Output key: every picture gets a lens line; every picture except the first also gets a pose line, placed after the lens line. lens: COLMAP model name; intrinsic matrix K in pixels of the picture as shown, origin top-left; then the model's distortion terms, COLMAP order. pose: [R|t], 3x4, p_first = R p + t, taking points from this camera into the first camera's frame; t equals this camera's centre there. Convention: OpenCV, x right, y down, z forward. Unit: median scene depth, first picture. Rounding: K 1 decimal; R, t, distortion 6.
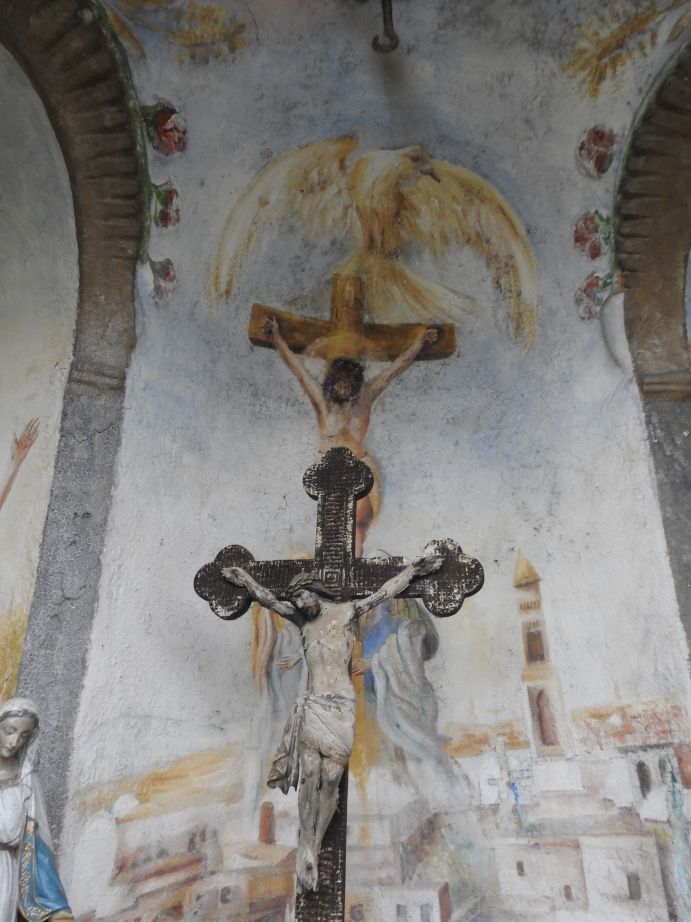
lens RADIAL K [[661.8, 0, 345.5], [0, 661.8, 461.0], [0, 0, 1]] dist [0.005932, -0.004146]
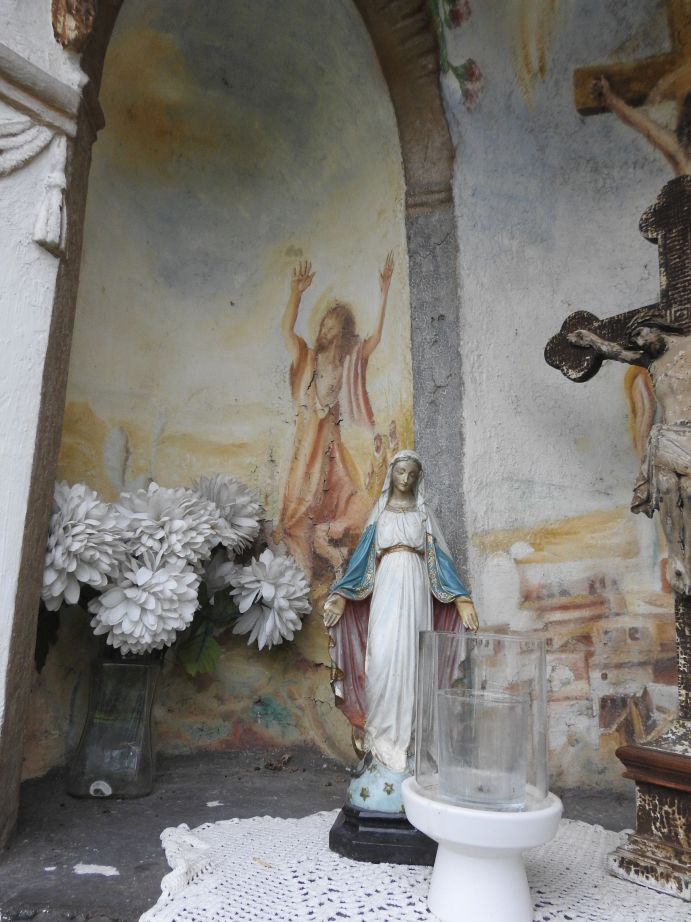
lens RADIAL K [[661.8, 0, 345.5], [0, 661.8, 461.0], [0, 0, 1]] dist [0.005932, -0.004146]
pose [[0.791099, -0.121419, -0.599516, 0.131249], [0.236172, 0.964732, 0.116258, 0.143549], [0.564256, -0.233560, 0.791874, -0.061448]]
